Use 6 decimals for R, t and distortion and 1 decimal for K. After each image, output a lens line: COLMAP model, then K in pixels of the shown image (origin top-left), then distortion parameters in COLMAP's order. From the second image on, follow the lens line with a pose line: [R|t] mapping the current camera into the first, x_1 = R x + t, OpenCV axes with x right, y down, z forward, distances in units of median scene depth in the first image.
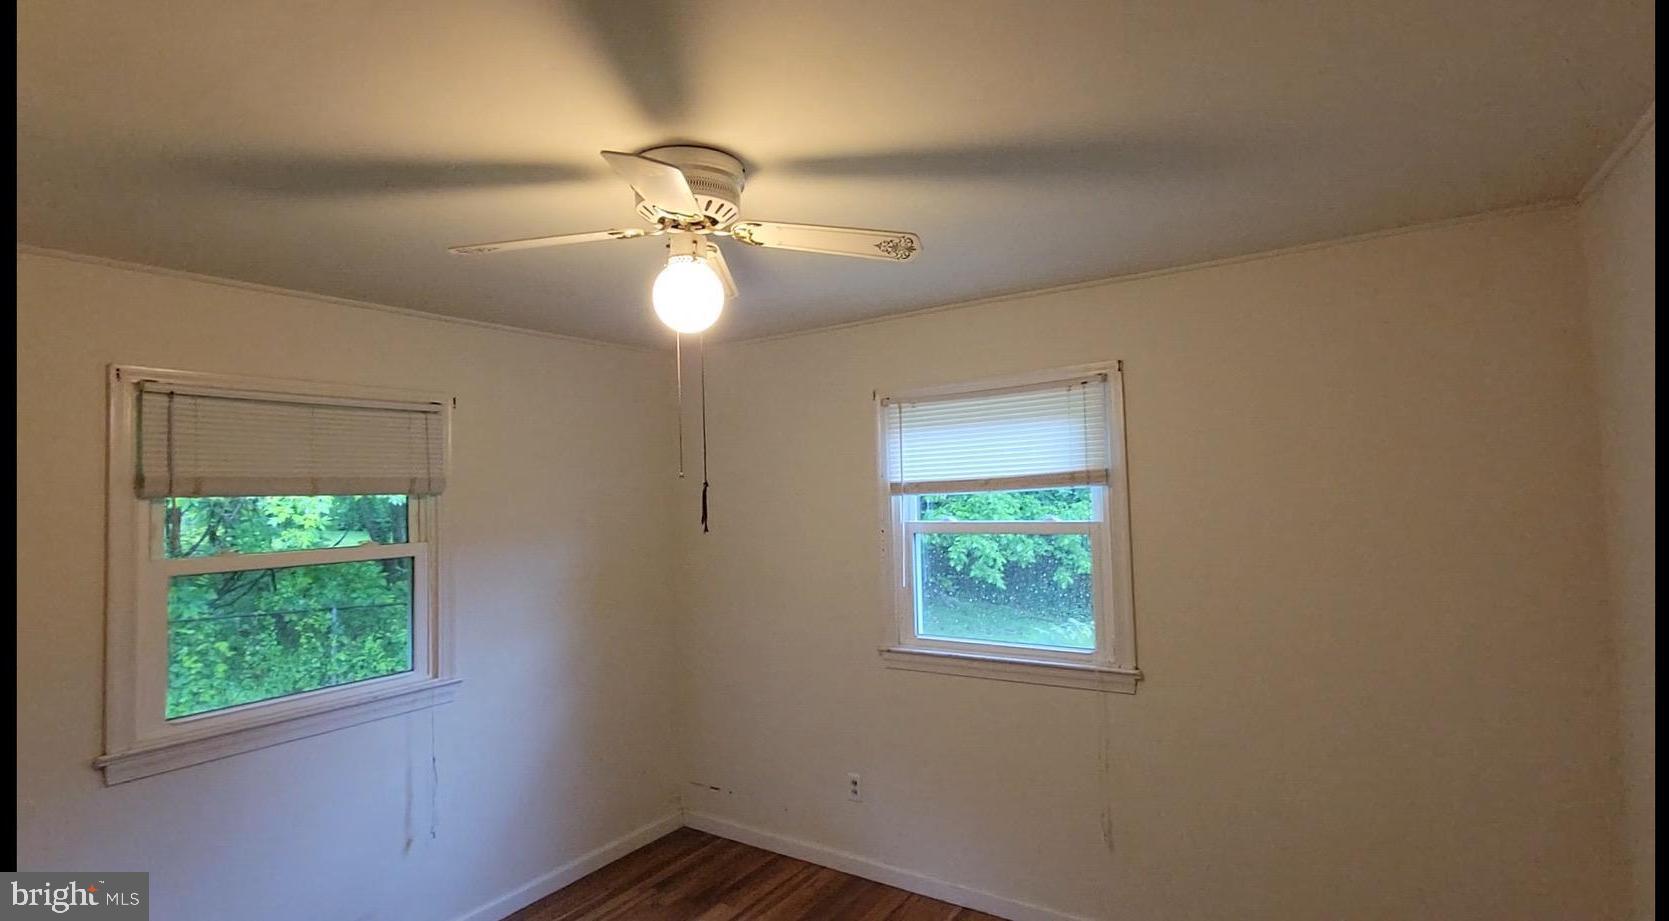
lens RADIAL K [[825.6, 0, 810.9], [0, 825.6, 448.3], [0, 0, 1]] dist [-0.002189, -0.000187]
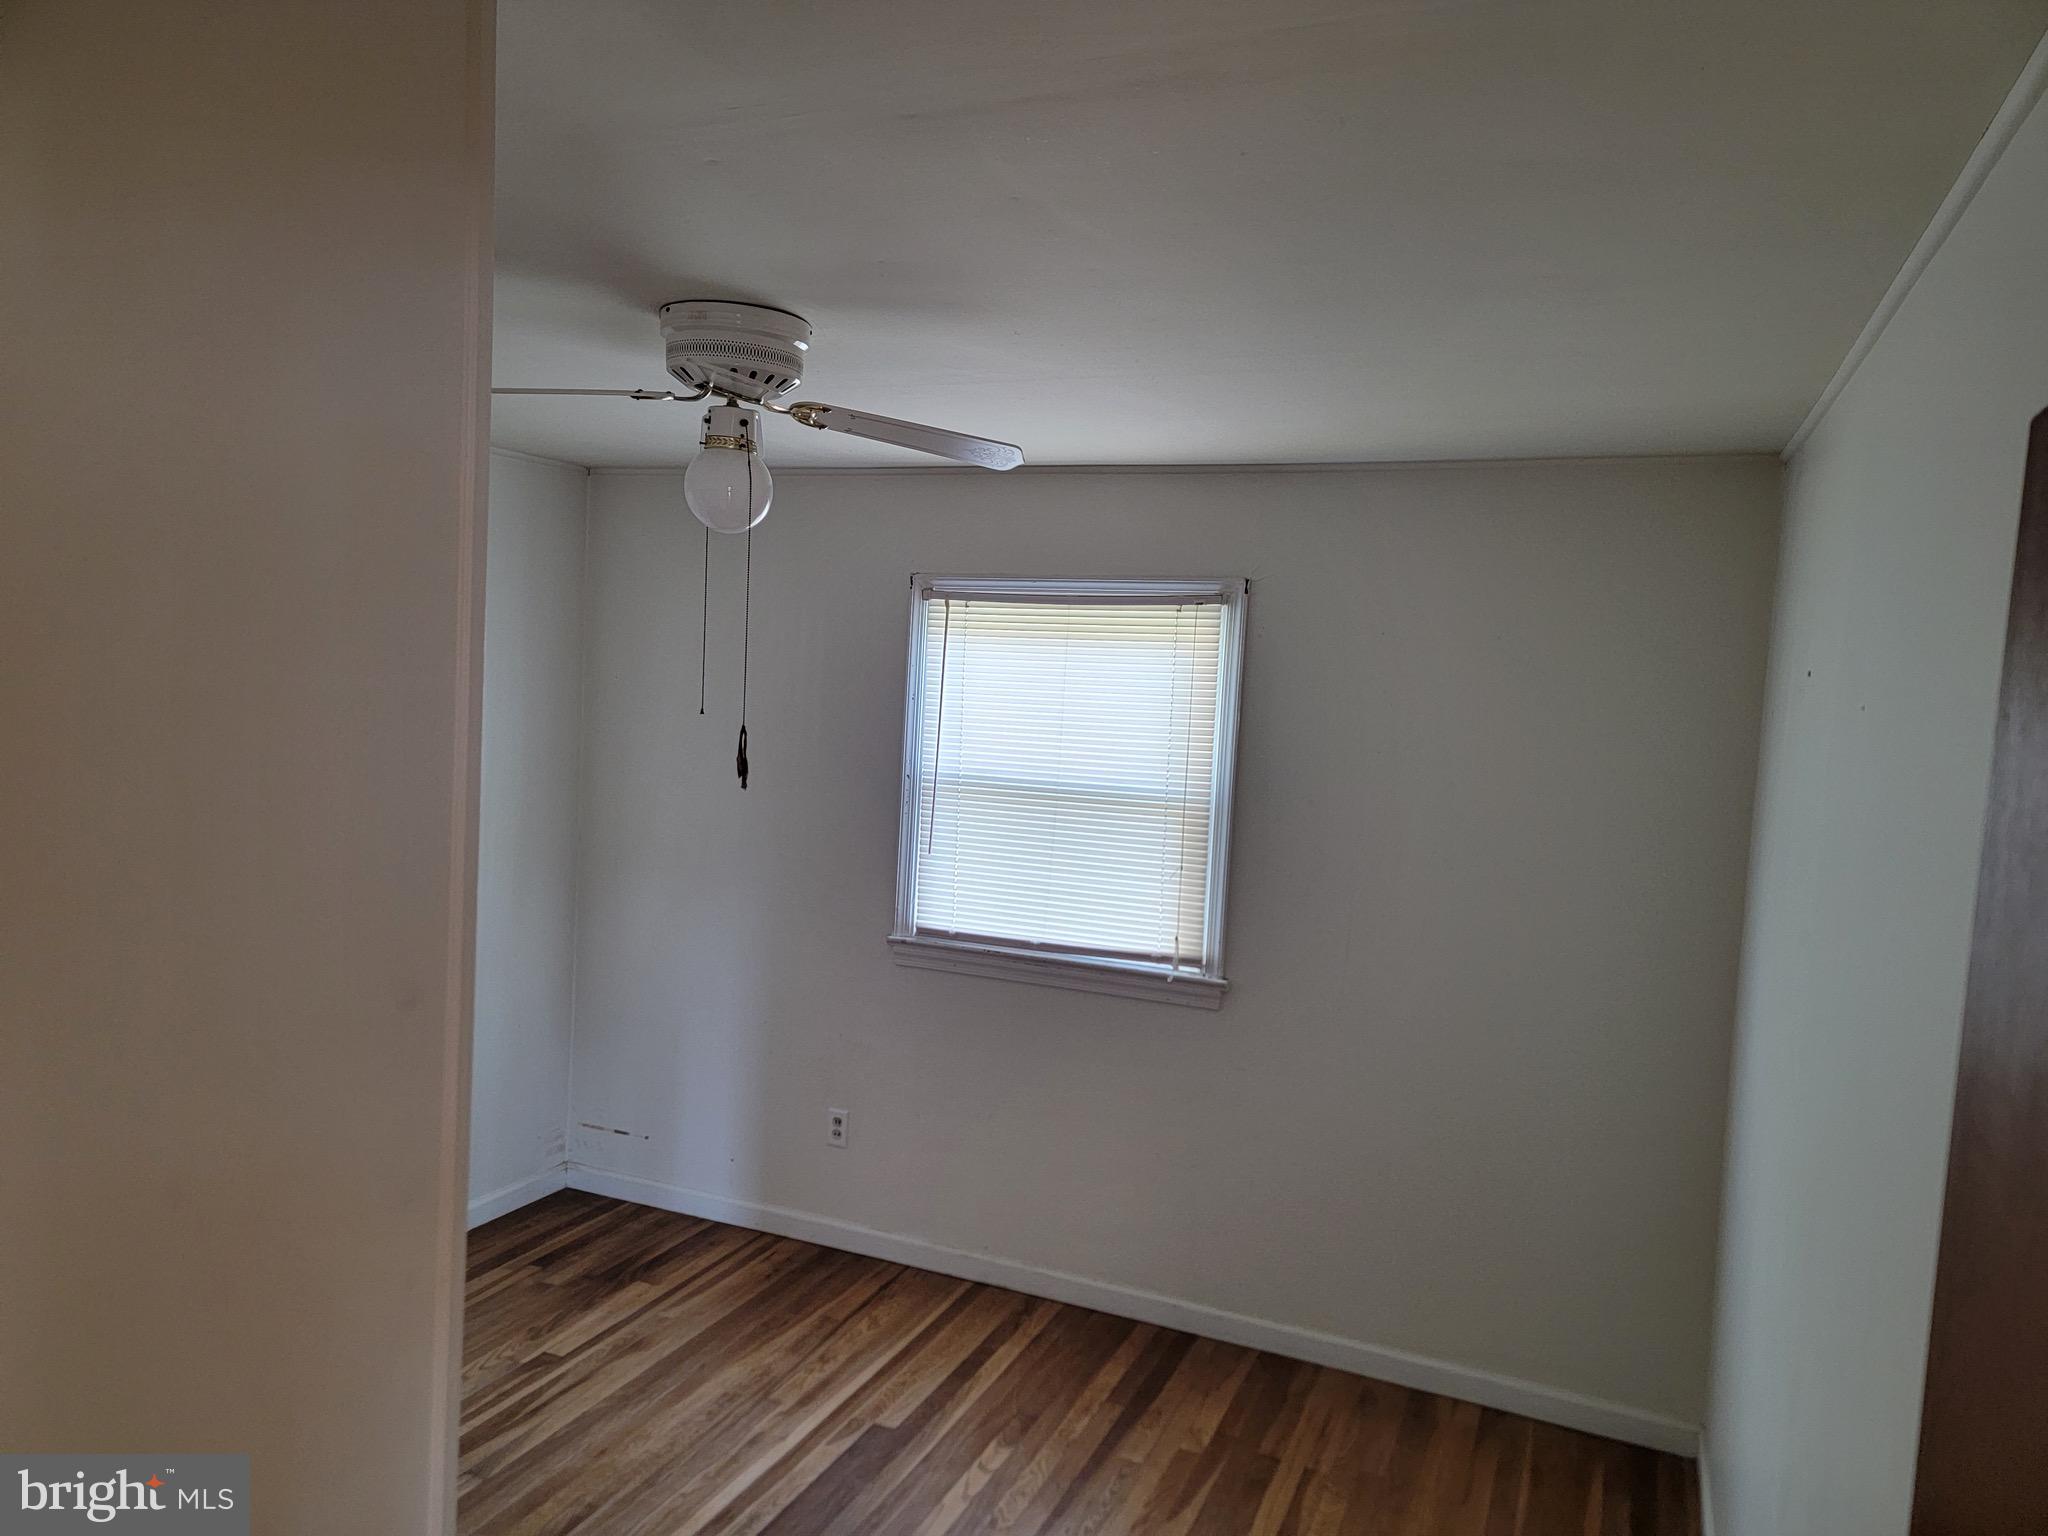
lens RADIAL K [[1387.7, 0, 1024.0], [0, 1387.7, 768.0], [0, 0, 1]] dist [0.103966, -0.100858]
pose [[0.976577, 0.071404, 0.202974, -0.055721], [-0.093469, 0.990457, 0.101281, -0.035431], [-0.193805, -0.117881, 0.973932, -0.171821]]
